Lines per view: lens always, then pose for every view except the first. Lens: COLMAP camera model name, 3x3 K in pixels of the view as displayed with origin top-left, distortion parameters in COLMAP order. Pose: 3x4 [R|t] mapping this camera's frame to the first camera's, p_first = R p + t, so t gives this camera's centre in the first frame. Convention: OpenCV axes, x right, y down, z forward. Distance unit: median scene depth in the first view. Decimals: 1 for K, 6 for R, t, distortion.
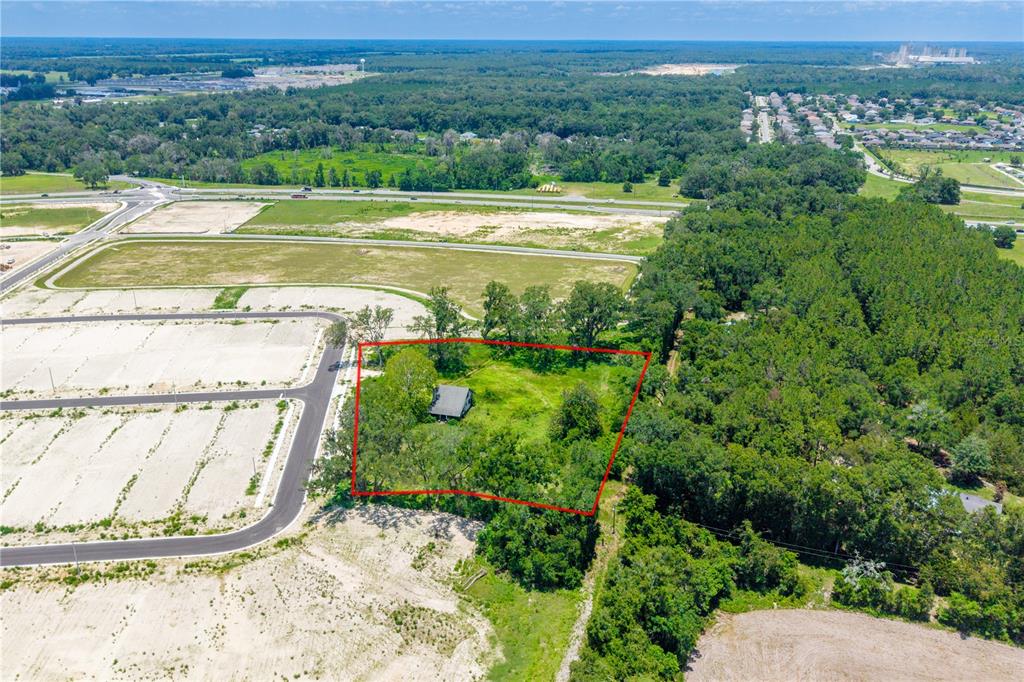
lens RADIAL K [[800.6, 0, 512.0], [0, 800.6, 341.0], [0, 0, 1]] dist [0.075303, -0.139361]
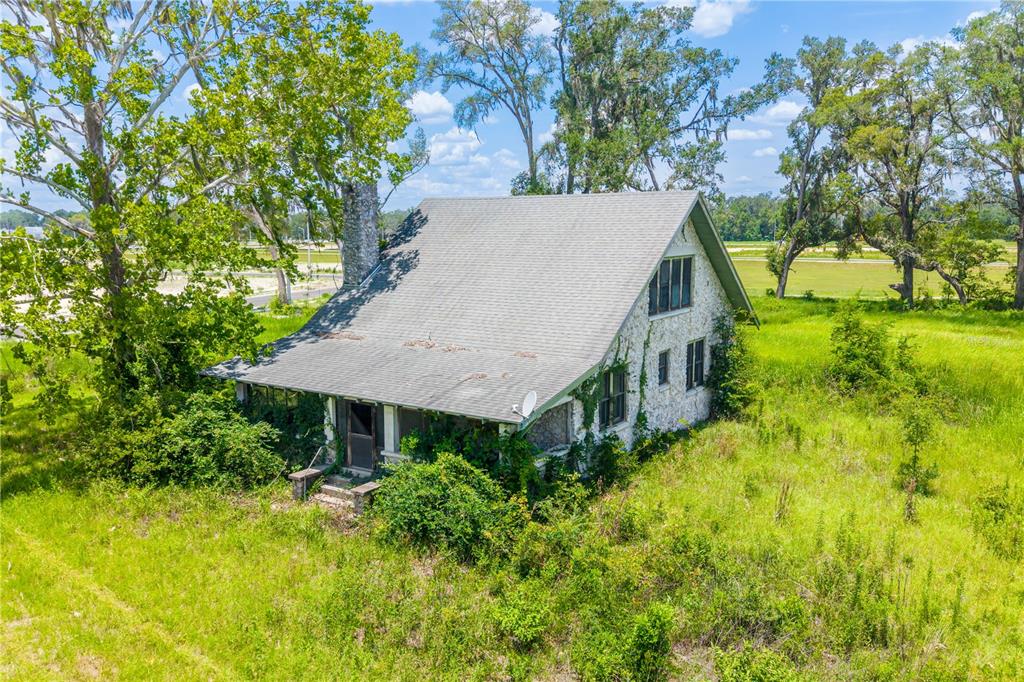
lens RADIAL K [[800.6, 0, 512.0], [0, 800.6, 341.0], [0, 0, 1]] dist [0.075303, -0.139361]
pose [[0.951114, 0.045106, -0.305529, -0.019333], [-0.107947, 0.975434, -0.192033, 0.041977], [0.289361, 0.215626, 0.932618, 0.389686]]
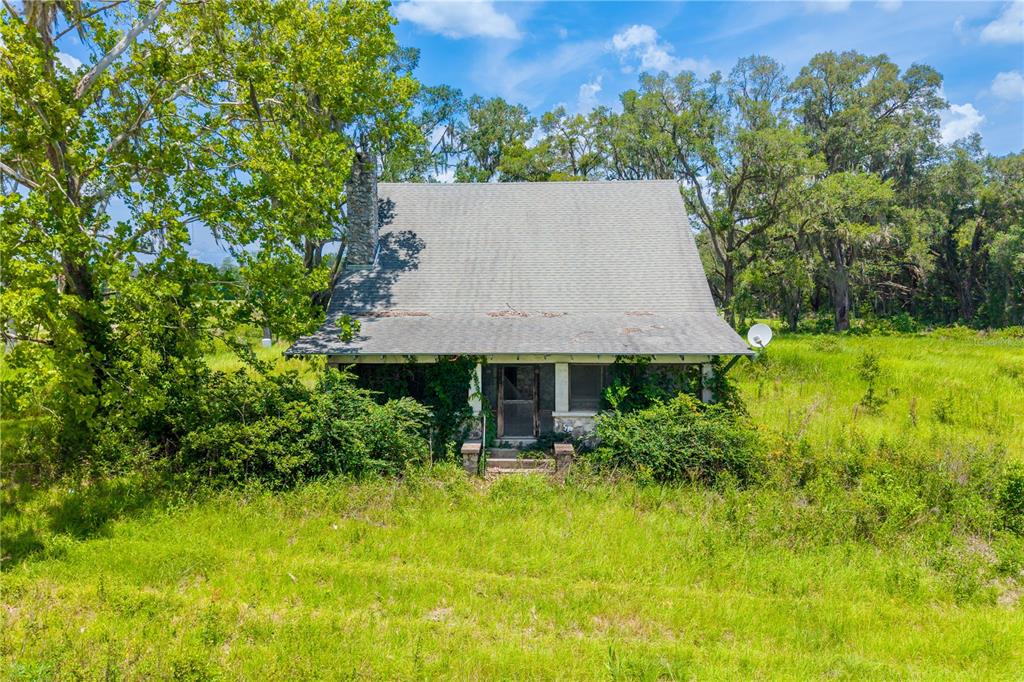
lens RADIAL K [[800.6, 0, 512.0], [0, 800.6, 341.0], [0, 0, 1]] dist [0.075303, -0.139361]
pose [[0.948417, -0.005477, 0.316980, -0.046545], [0.097103, 0.956814, -0.274004, 0.046612], [-0.301790, 0.290649, 0.907990, 0.390499]]
